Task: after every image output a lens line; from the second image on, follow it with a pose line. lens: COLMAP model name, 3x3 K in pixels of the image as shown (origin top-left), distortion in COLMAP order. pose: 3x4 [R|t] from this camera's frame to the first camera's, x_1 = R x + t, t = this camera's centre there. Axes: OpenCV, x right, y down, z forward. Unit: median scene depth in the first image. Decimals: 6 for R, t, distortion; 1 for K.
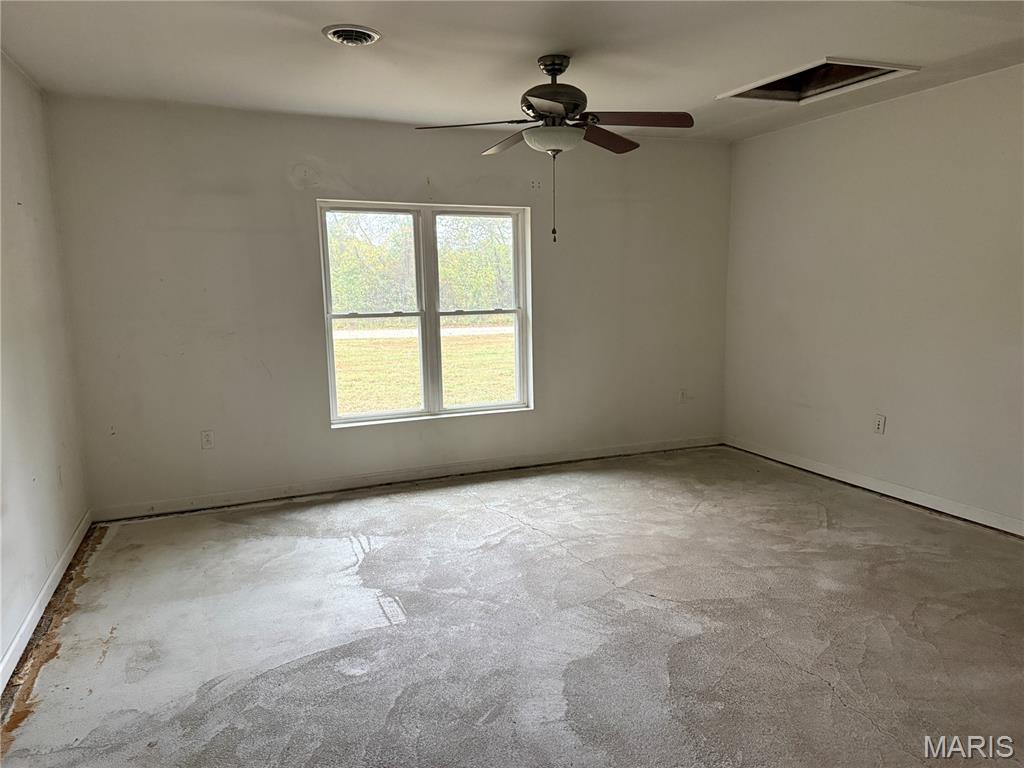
lens RADIAL K [[723.0, 0, 516.9], [0, 723.0, 382.2], [0, 0, 1]] dist [0.059127, -0.056204]
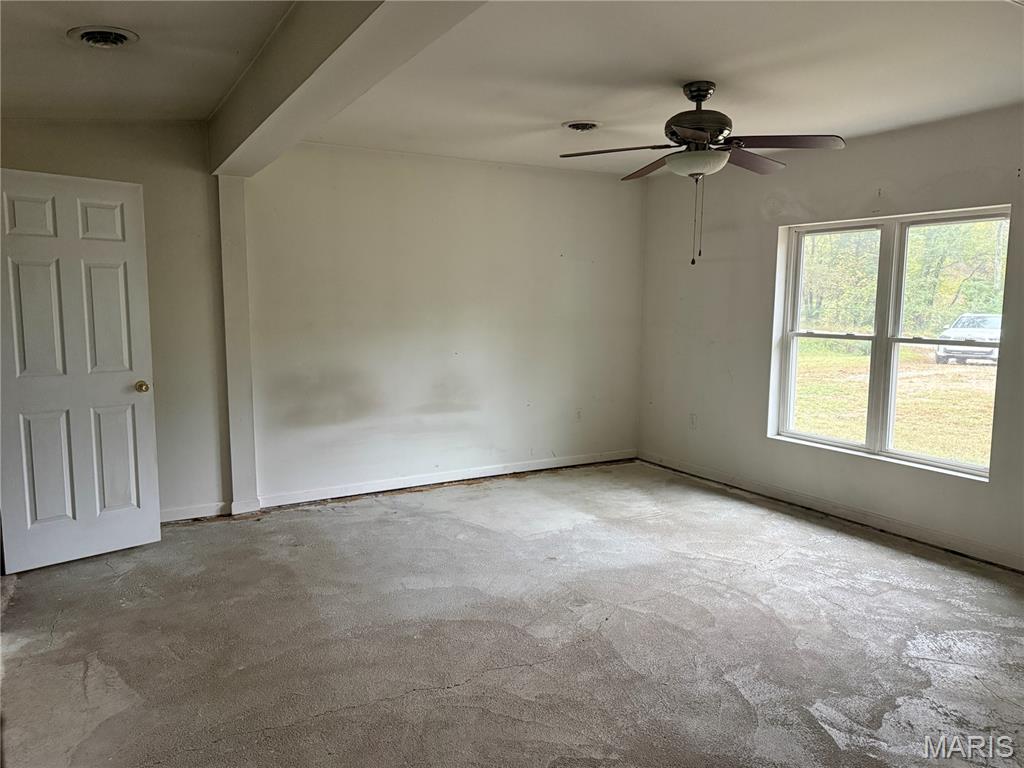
lens RADIAL K [[723.0, 0, 516.7], [0, 723.0, 387.6], [0, 0, 1]] dist [0.059127, -0.056204]
pose [[0.131382, 0.140095, -0.981383, 0.808872], [-0.153244, 0.980934, 0.119515, -0.087290], [0.979416, 0.134689, 0.150346, 0.503382]]
